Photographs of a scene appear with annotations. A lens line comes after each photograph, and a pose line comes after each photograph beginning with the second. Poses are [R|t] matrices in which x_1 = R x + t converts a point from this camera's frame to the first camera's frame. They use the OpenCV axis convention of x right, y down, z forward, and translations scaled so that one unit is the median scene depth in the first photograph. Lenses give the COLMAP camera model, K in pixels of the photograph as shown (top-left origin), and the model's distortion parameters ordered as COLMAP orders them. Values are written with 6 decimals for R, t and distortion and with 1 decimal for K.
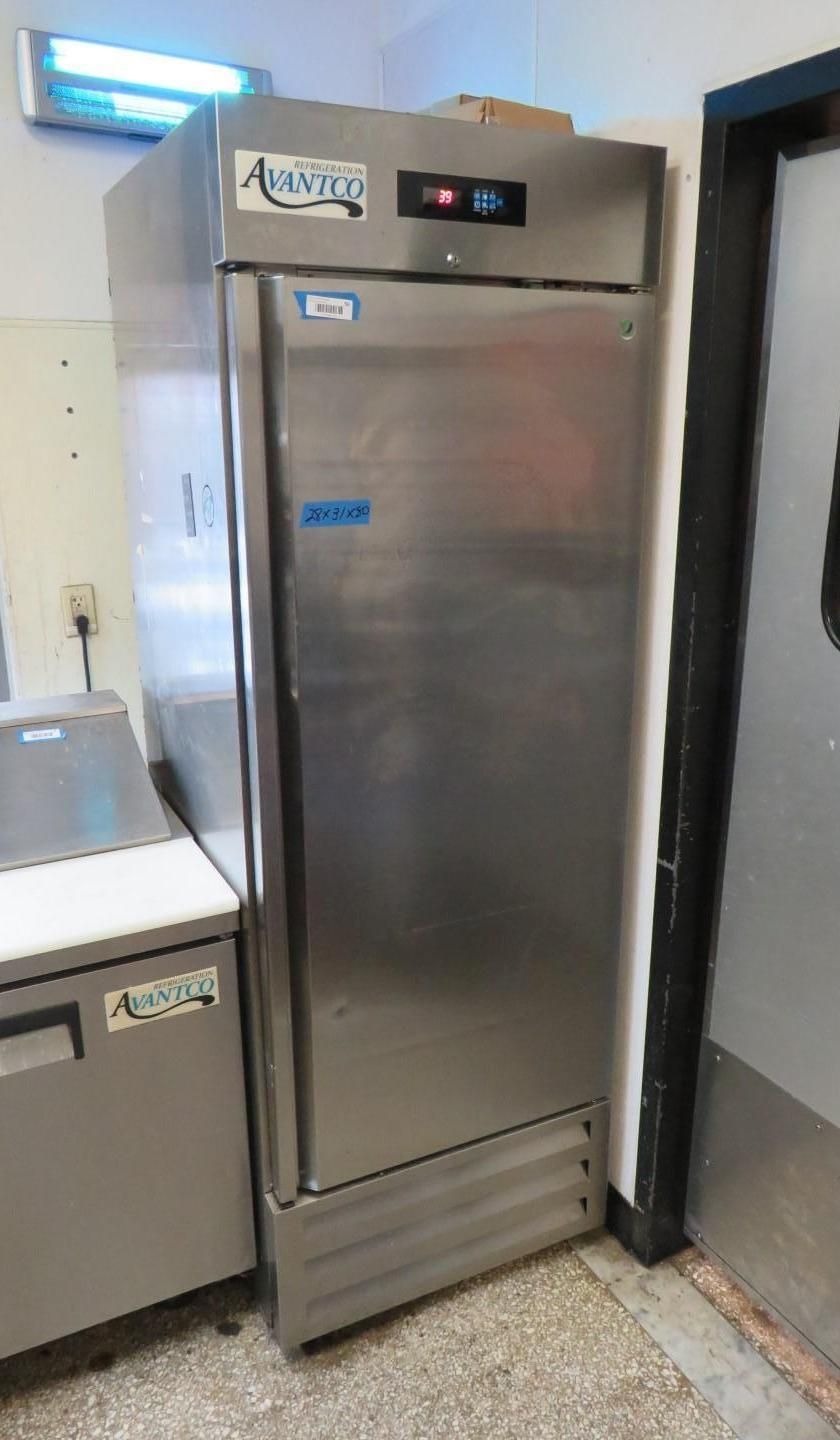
lens RADIAL K [[1054.4, 0, 418.3], [0, 1054.4, 724.7], [0, 0, 1]] dist [-0.026356, -0.001184]
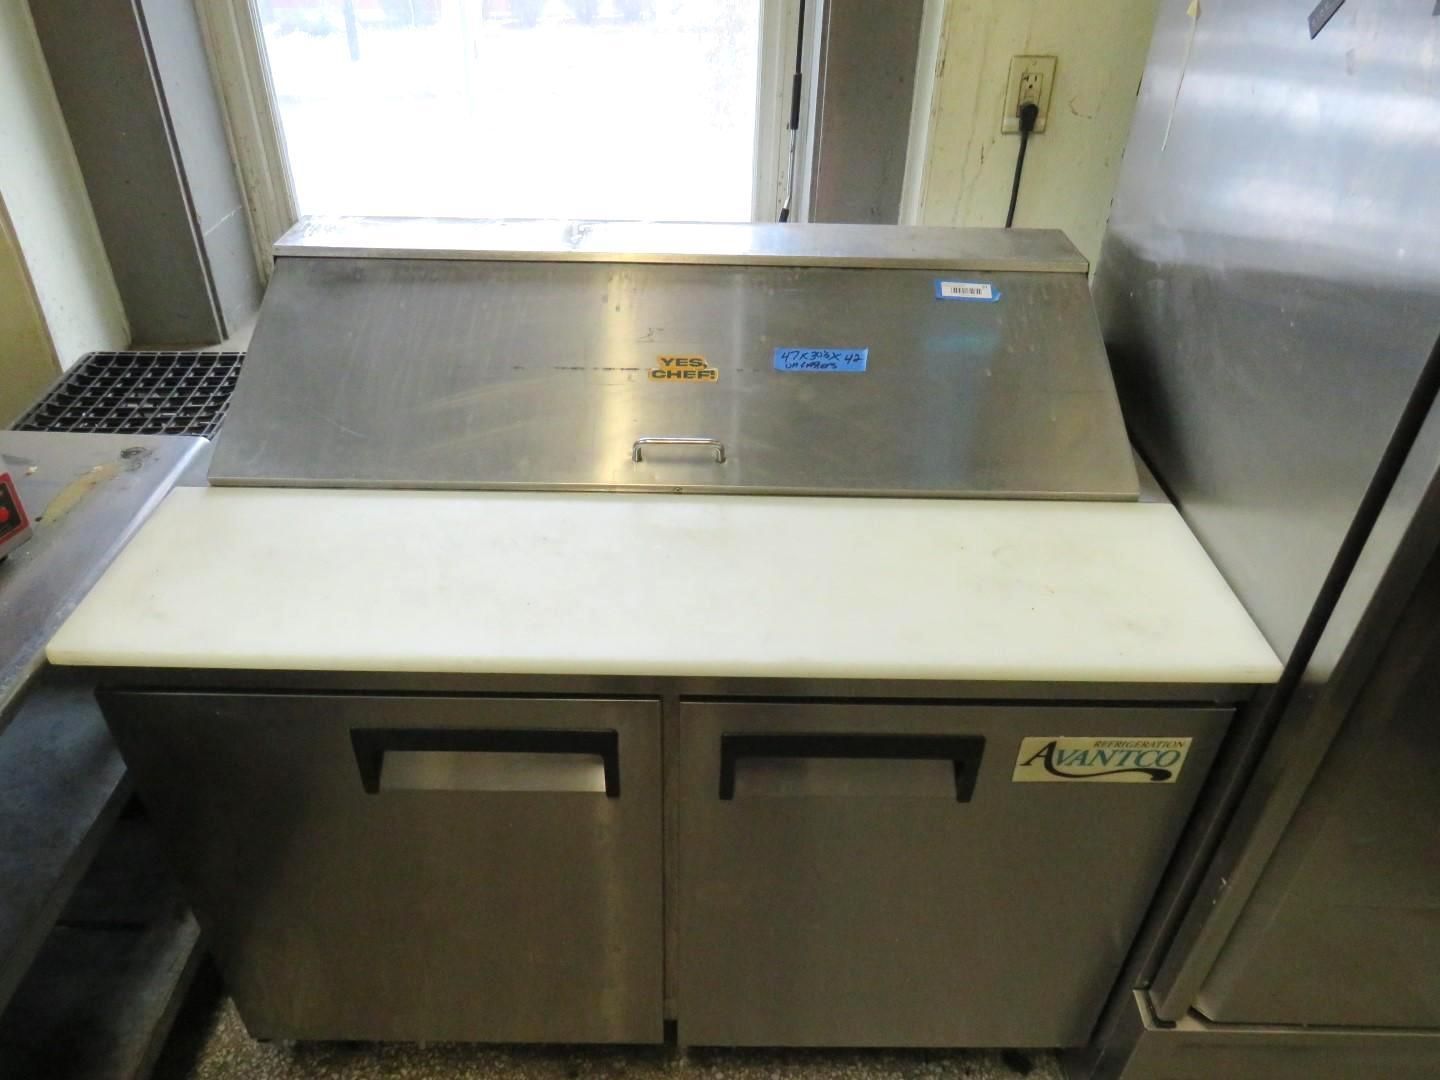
lens RADIAL K [[1025.6, 0, 718.5], [0, 1025.6, 536.8], [0, 0, 1]] dist [0.002530, -0.001574]
pose [[0.894934, 0.282904, -0.345049, -0.236693], [-0.156772, 0.923366, 0.350453, -0.055845], [0.417751, -0.259538, 0.870703, 0.308063]]
